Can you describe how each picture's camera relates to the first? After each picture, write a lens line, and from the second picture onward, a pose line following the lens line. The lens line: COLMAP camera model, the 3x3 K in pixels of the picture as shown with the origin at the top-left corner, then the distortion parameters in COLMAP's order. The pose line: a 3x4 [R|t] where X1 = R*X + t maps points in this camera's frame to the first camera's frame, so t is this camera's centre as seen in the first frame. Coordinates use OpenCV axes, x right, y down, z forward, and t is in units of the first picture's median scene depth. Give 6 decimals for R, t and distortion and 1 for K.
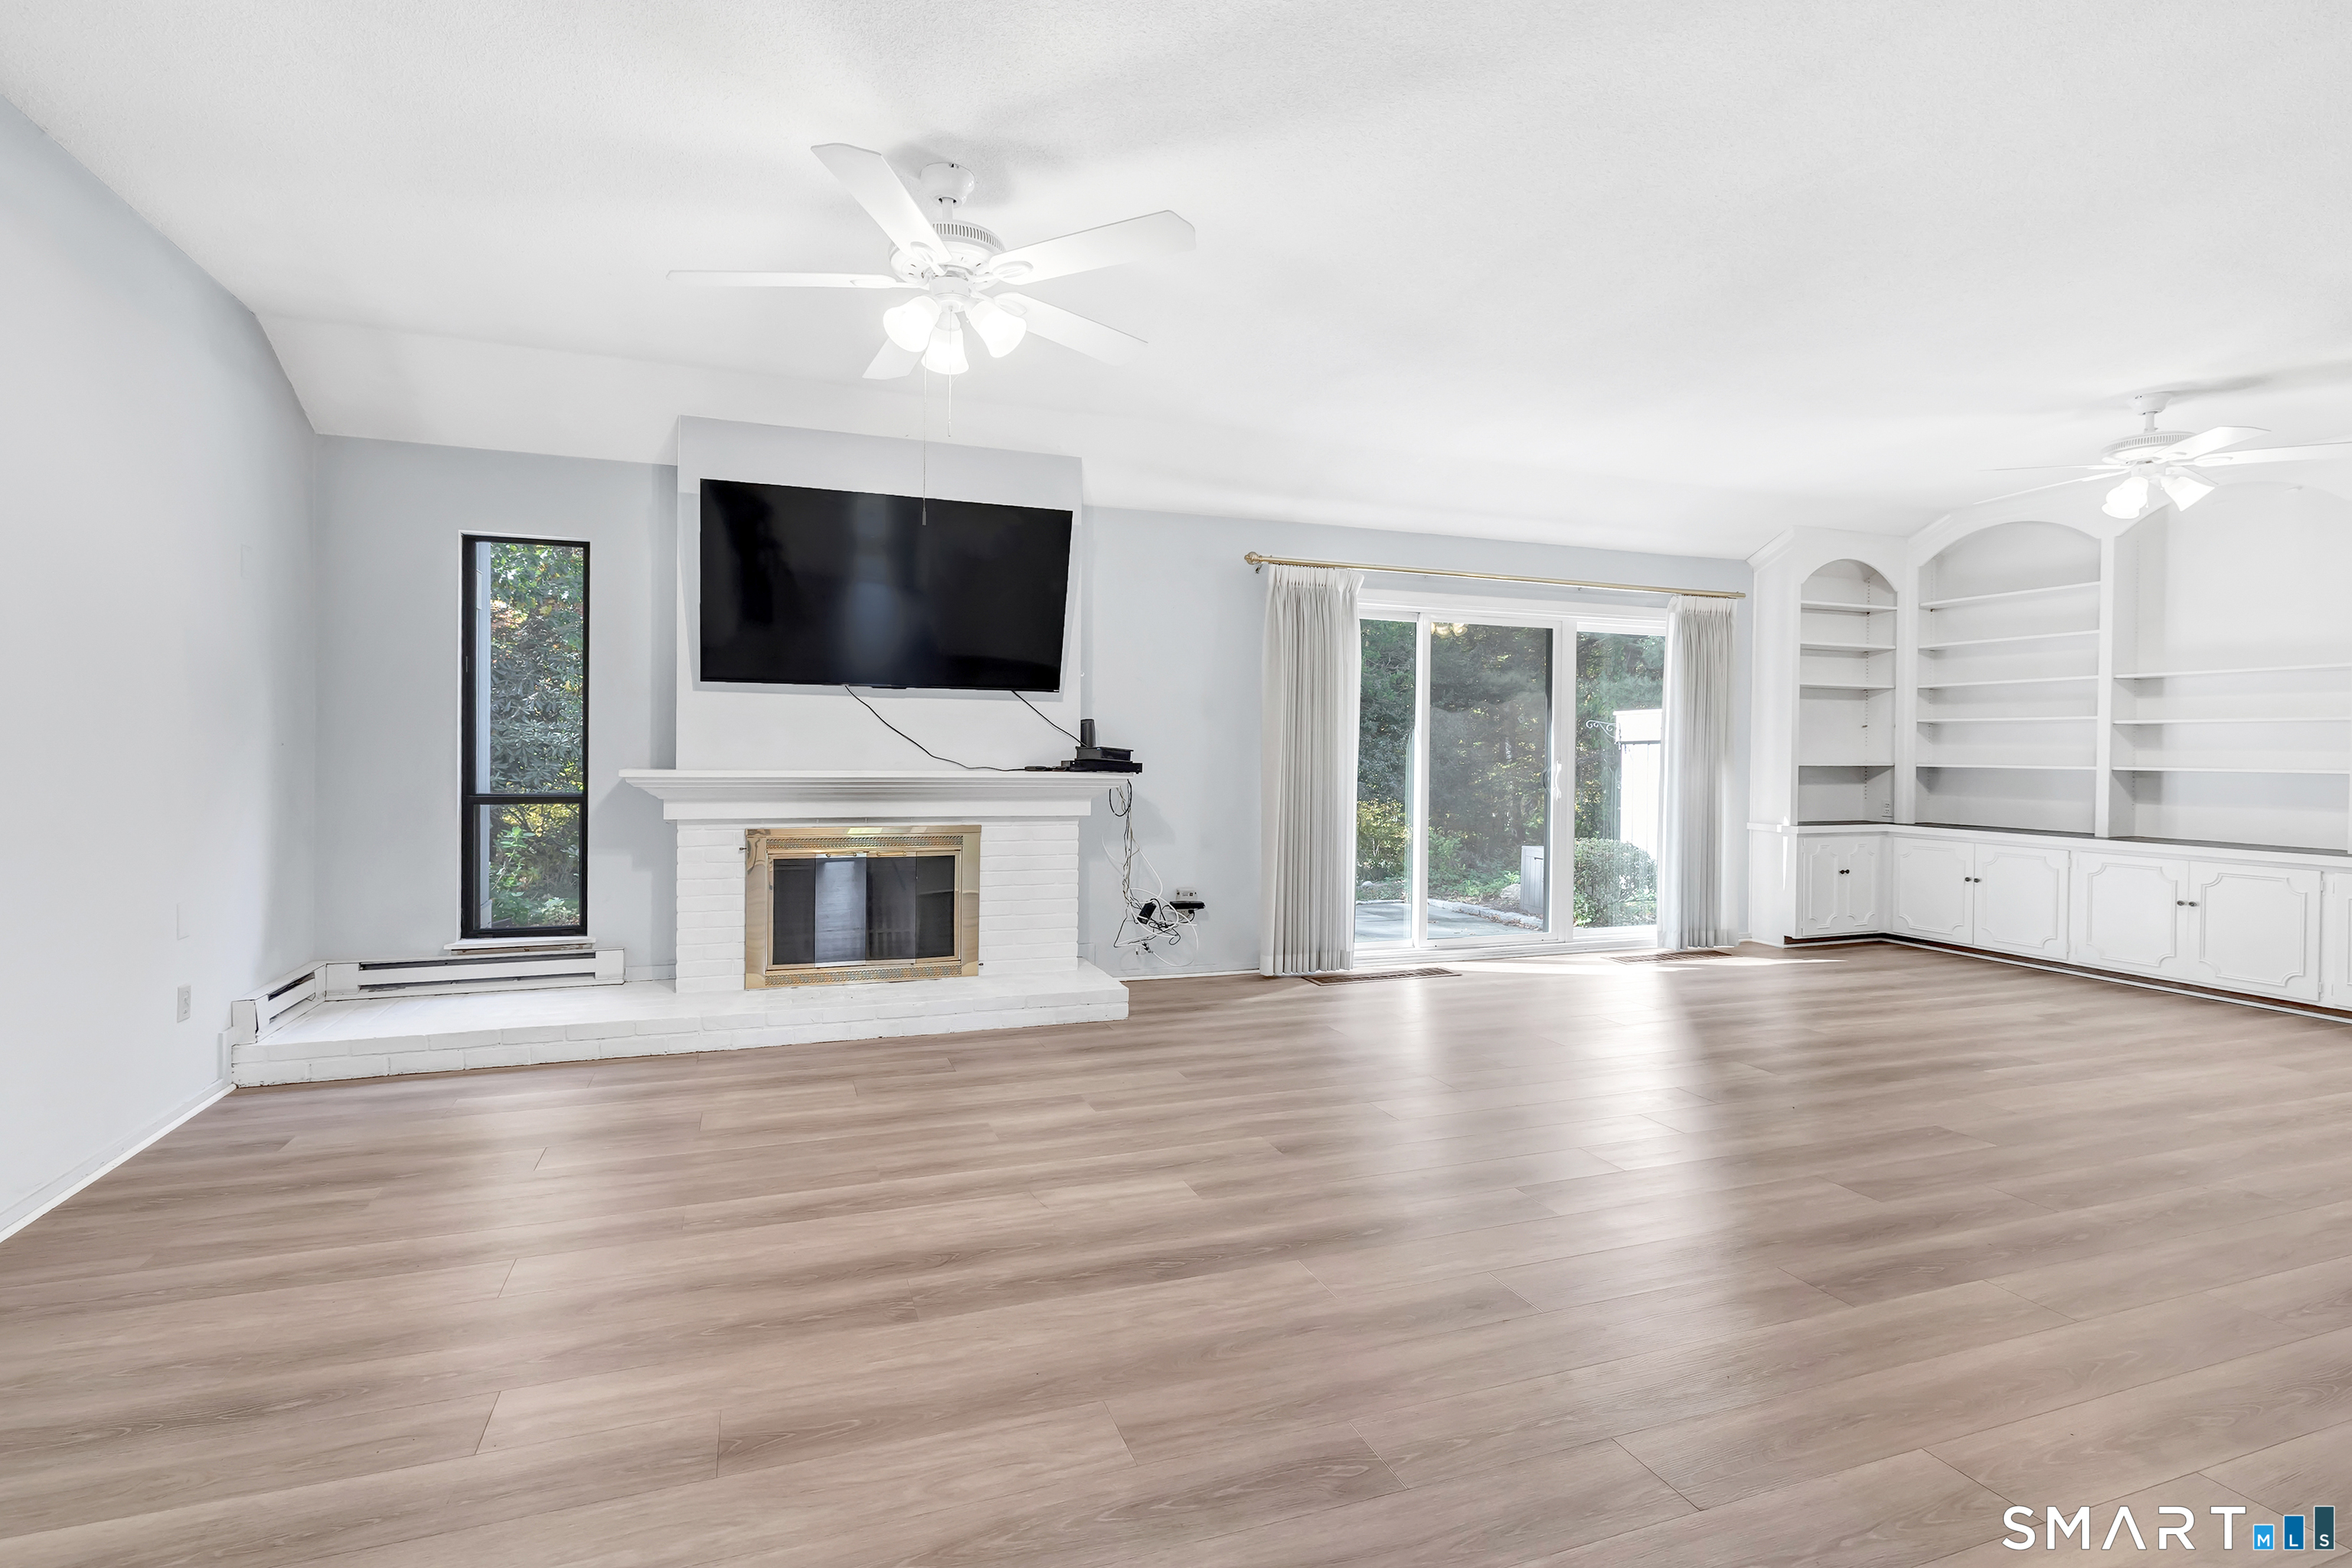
lens RADIAL K [[1153.8, 0, 1415.2], [0, 1153.8, 777.1], [0, 0, 1]] dist [0.000694, -0.000135]
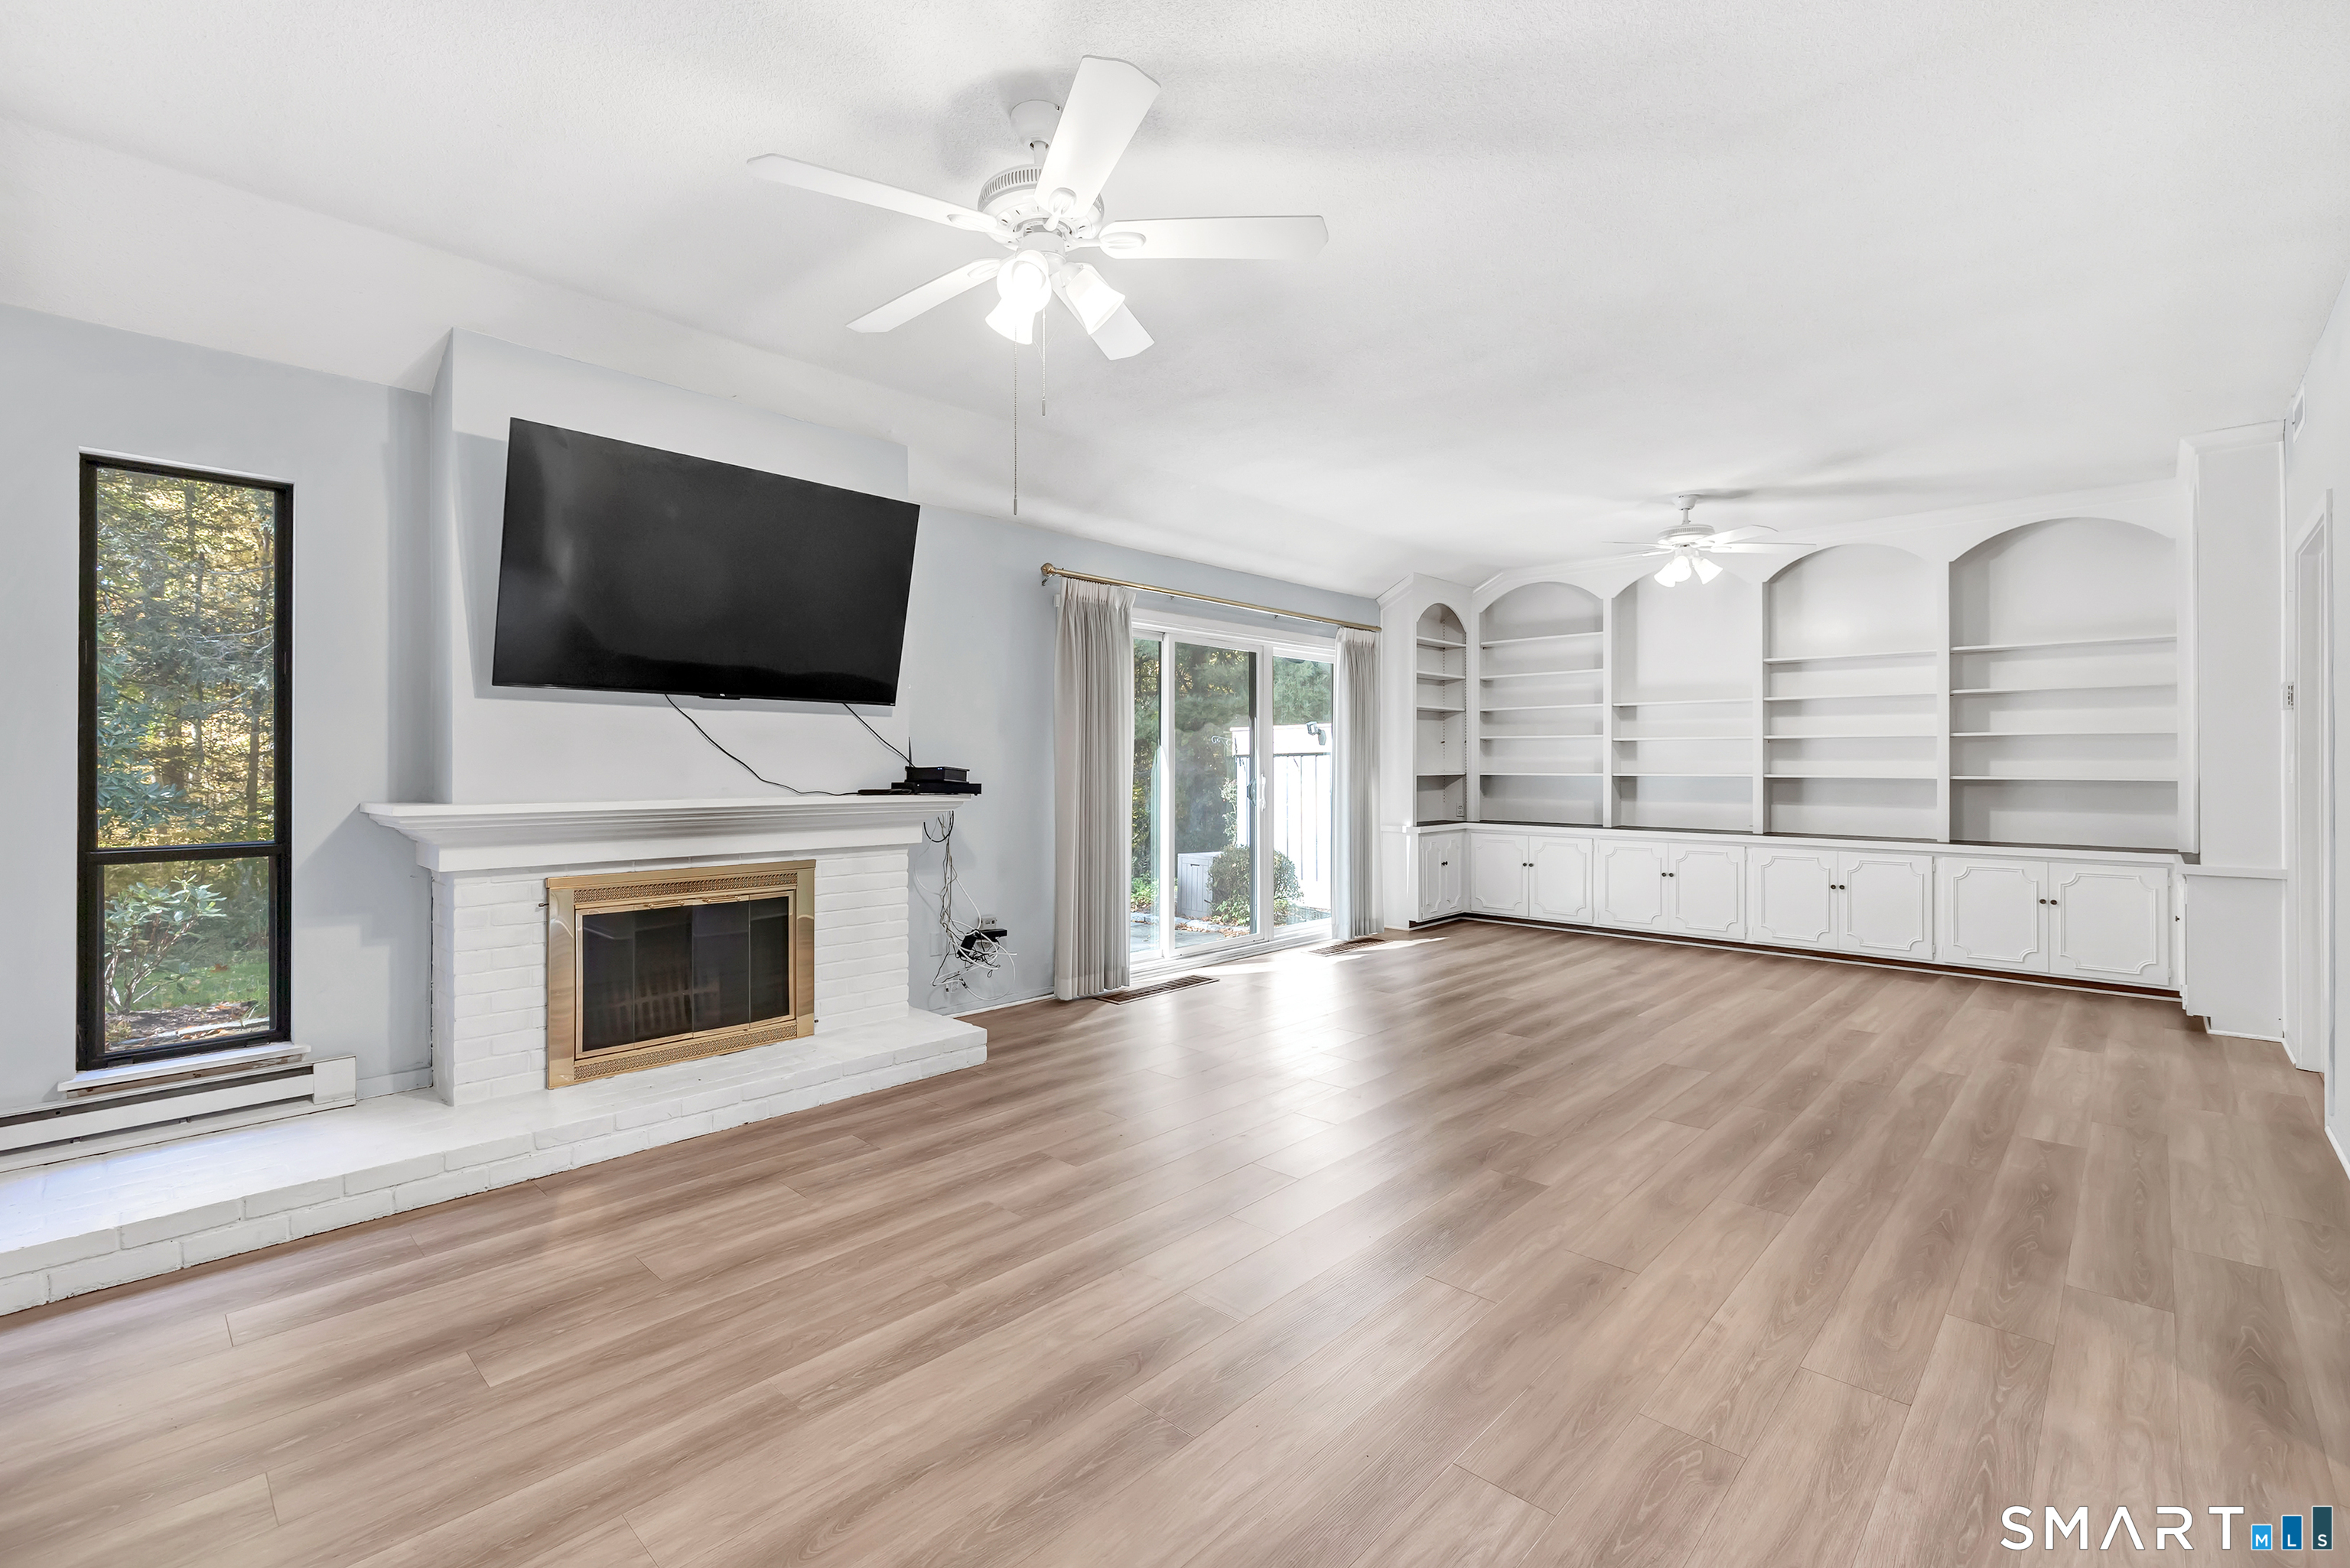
lens RADIAL K [[1055.1, 0, 1175.6], [0, 1055.1, 772.6], [0, 0, 1]] dist [0.000577, 0.000293]
pose [[0.901816, -0.011668, 0.431962, -0.466044], [0.015886, 0.999855, -0.006158, -0.013576], [-0.431828, 0.012415, 0.901871, 0.171508]]
